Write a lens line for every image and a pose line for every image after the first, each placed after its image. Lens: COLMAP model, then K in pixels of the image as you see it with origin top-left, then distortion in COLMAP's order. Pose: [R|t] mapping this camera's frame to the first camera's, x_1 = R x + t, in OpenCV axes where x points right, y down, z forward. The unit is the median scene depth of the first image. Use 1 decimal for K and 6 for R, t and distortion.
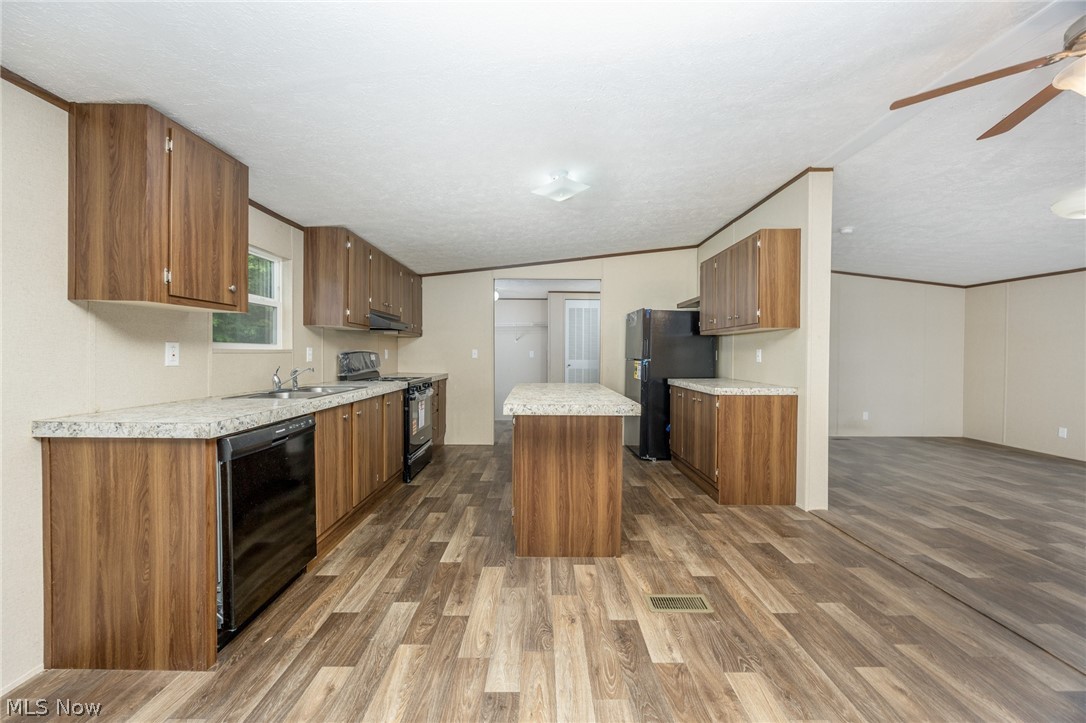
lens RADIAL K [[414.4, 0, 542.3], [0, 414.4, 358.4], [0, 0, 1]] dist [-0.001250, -0.000359]
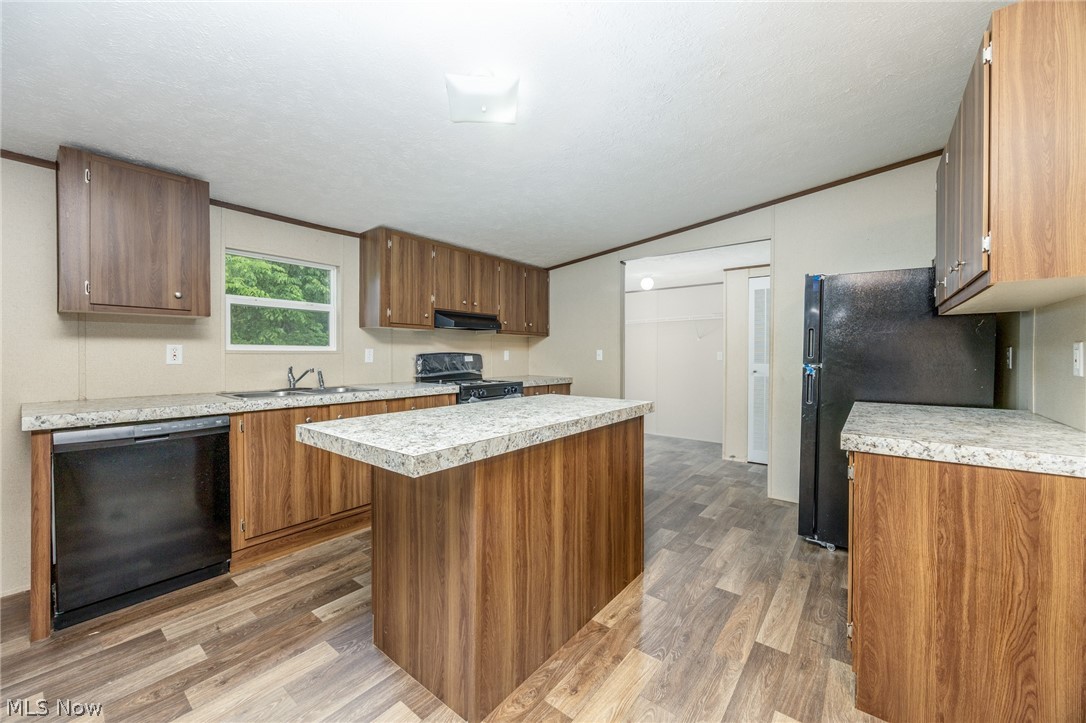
lens RADIAL K [[414.4, 0, 542.3], [0, 414.4, 358.4], [0, 0, 1]] dist [-0.001250, -0.000359]
pose [[0.782787, 0.005162, -0.622268, 0.568465], [-0.008139, 0.999965, -0.001944, -0.004059], [0.622236, 0.006586, 0.782802, 0.603247]]
